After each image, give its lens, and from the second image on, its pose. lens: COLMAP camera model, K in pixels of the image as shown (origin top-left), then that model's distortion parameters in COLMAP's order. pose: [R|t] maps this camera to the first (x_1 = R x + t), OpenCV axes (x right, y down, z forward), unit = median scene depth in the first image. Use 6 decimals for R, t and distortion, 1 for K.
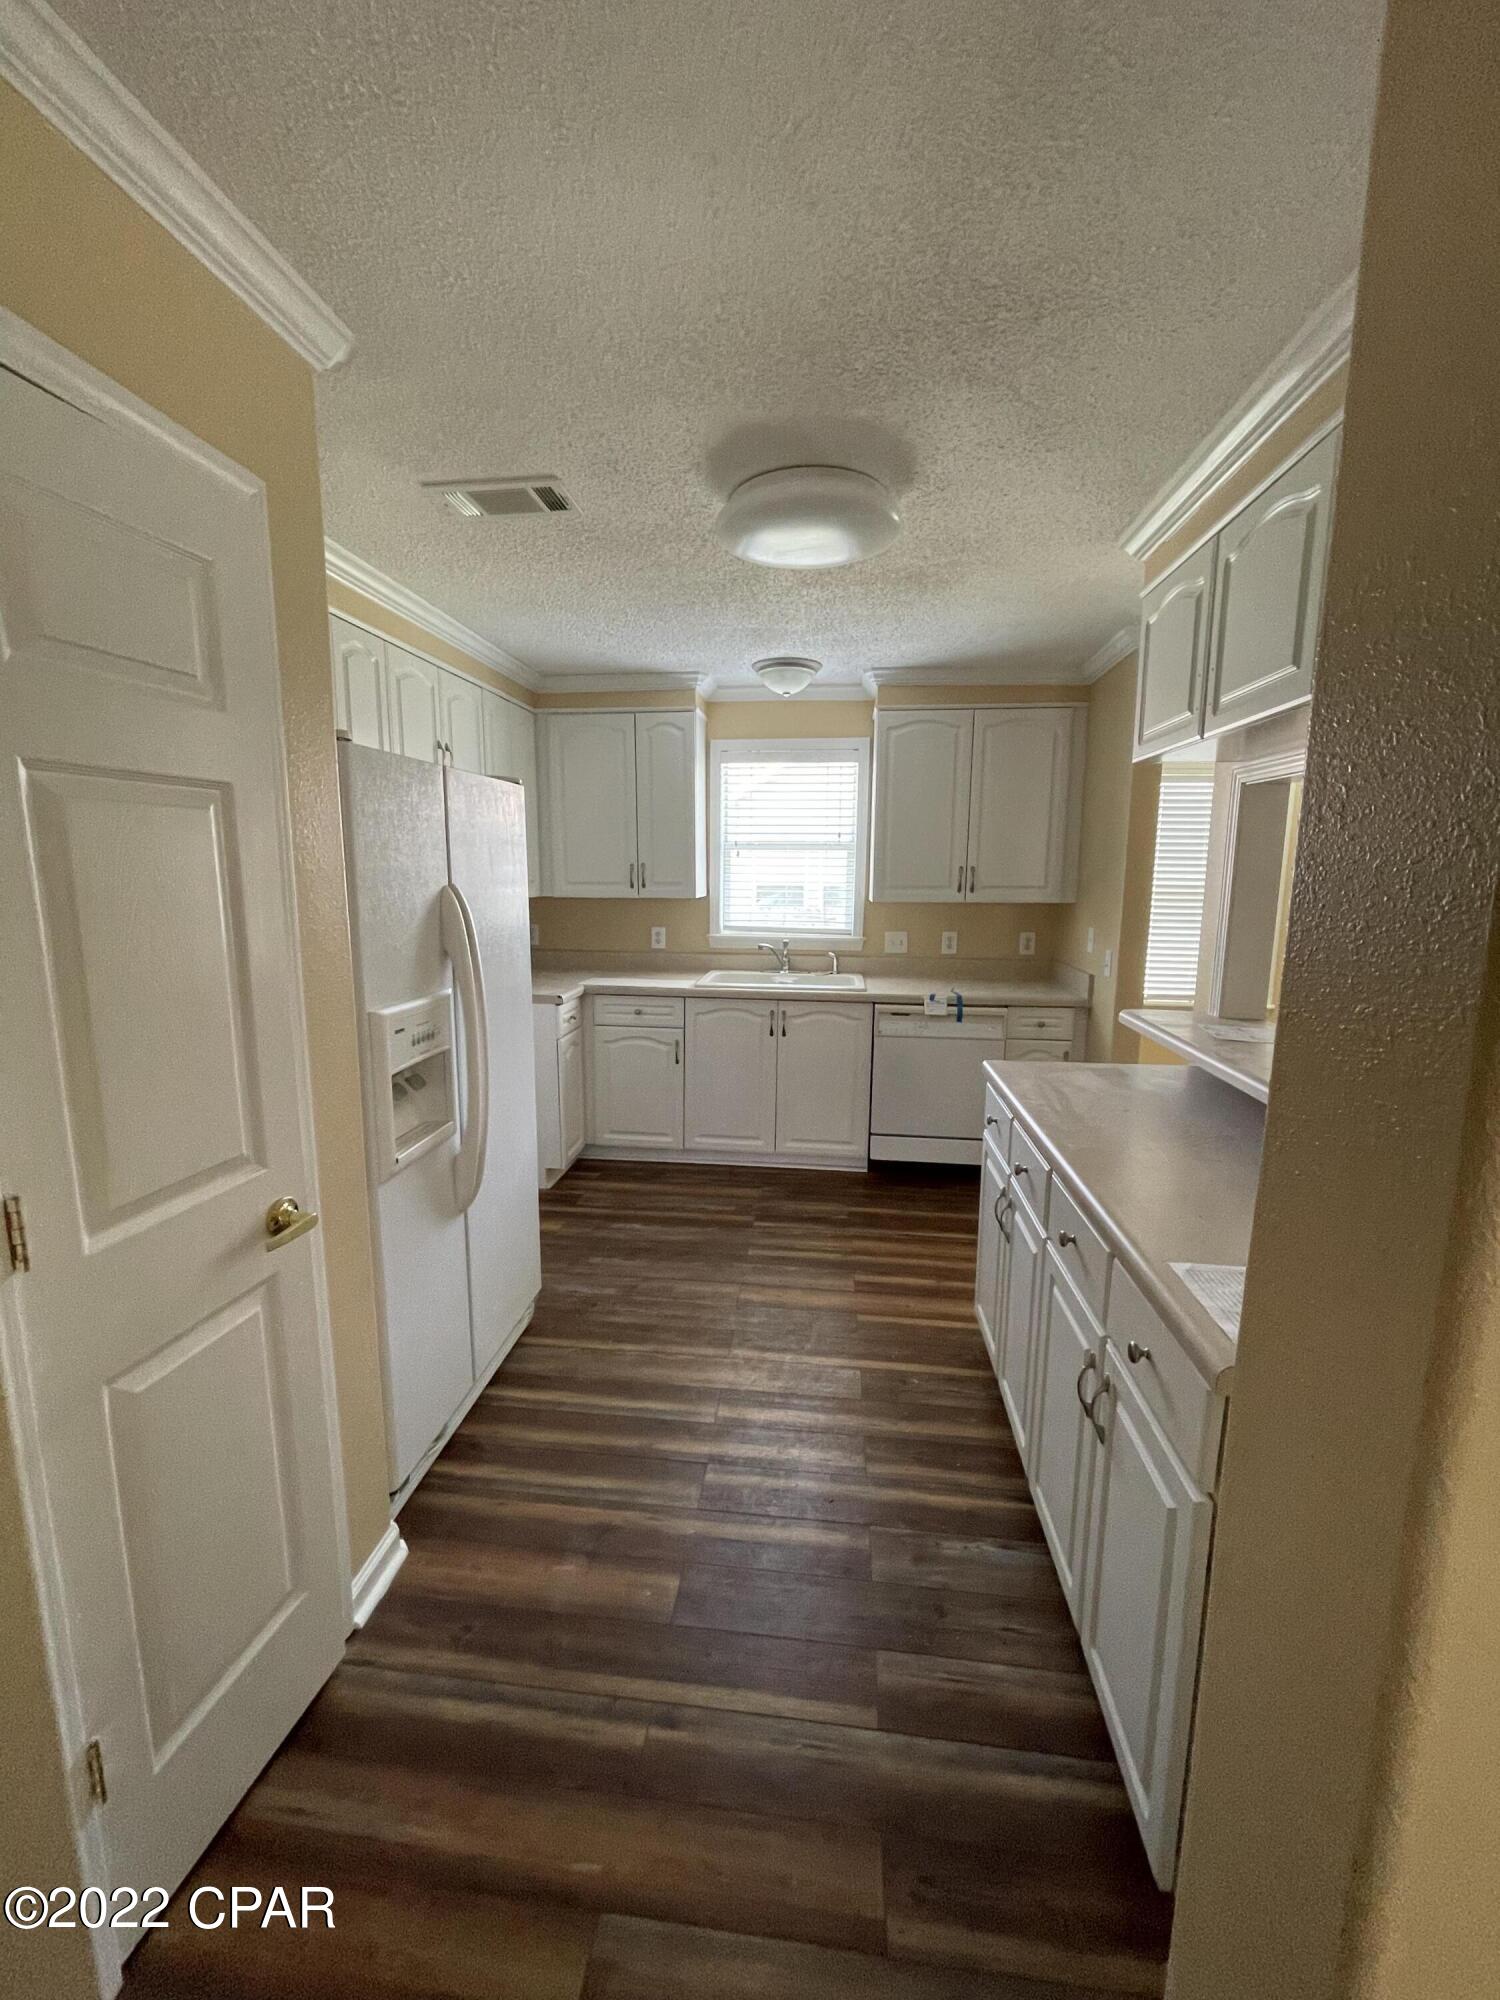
lens RADIAL K [[784.8, 0, 750.0], [0, 784.8, 1000.0], [0, 0, 1]] dist [-0.000551, 0.000128]
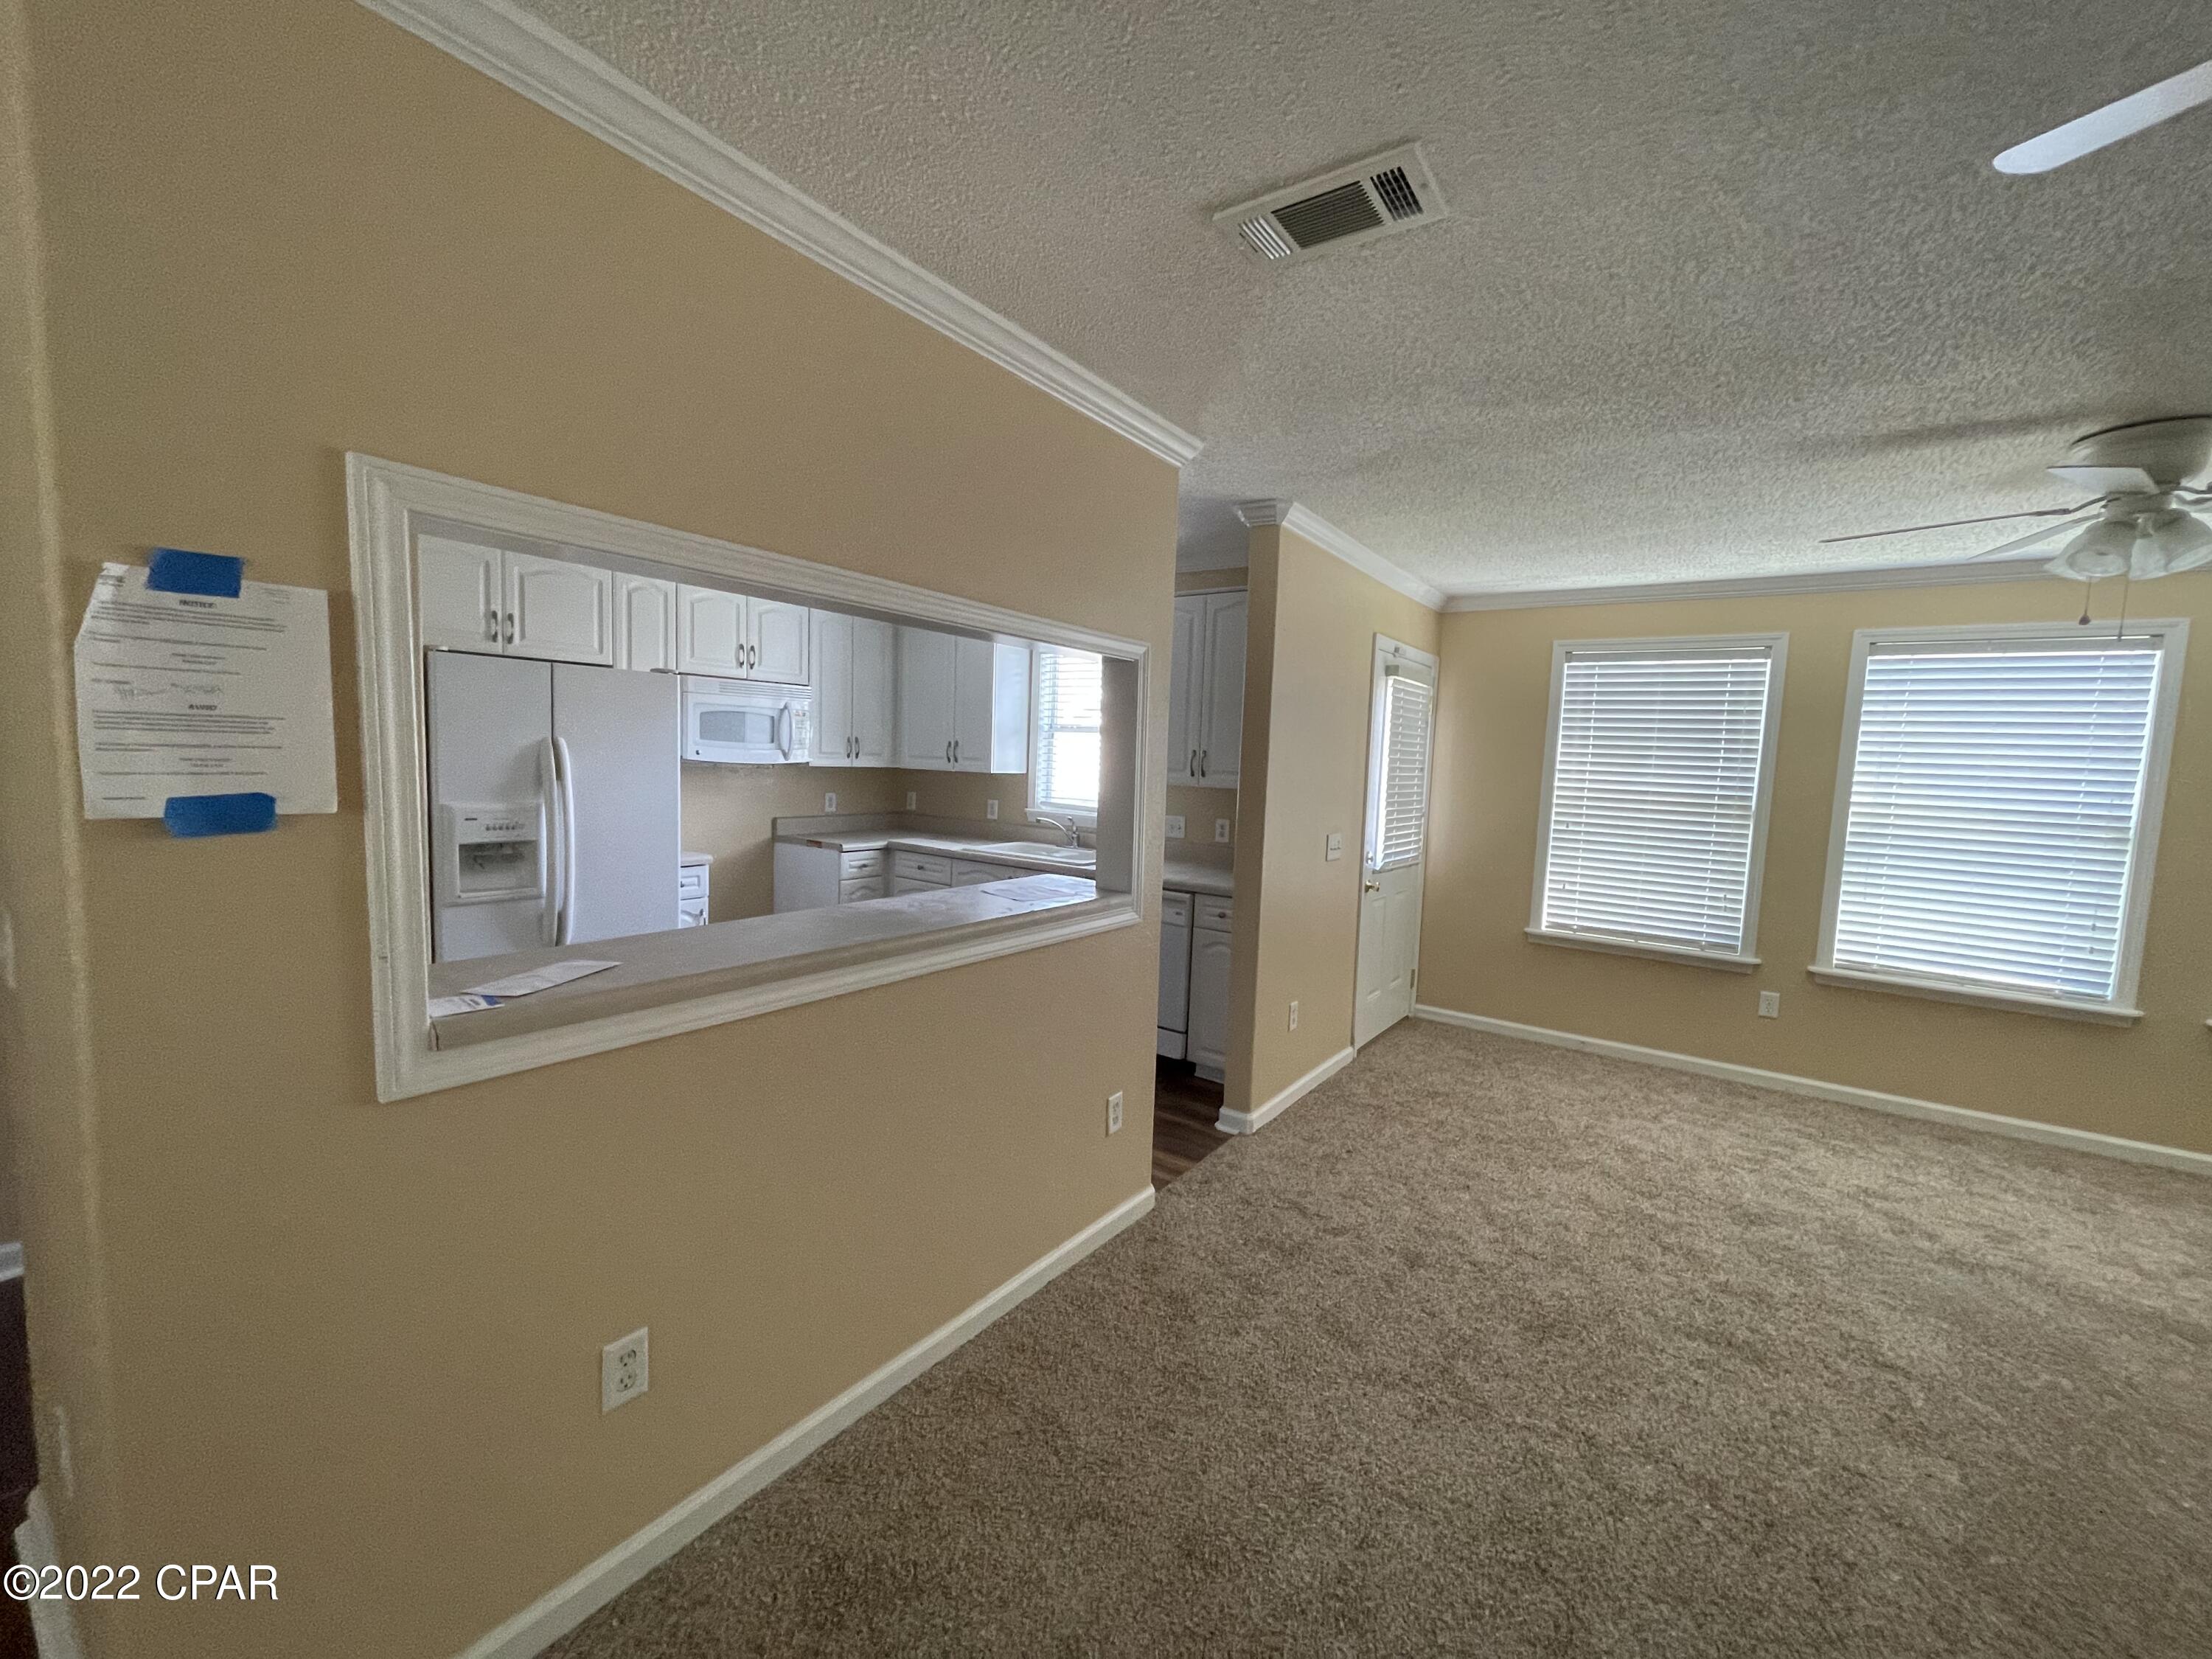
lens RADIAL K [[868.0, 0, 1106.0], [0, 868.0, 829.5], [0, 0, 1]] dist [-0.000551, 0.000128]
pose [[0.872650, 0.070897, -0.483173, 0.703158], [-0.115680, 0.991256, -0.063478, 0.009638], [0.474448, 0.111288, 0.873221, 0.010037]]
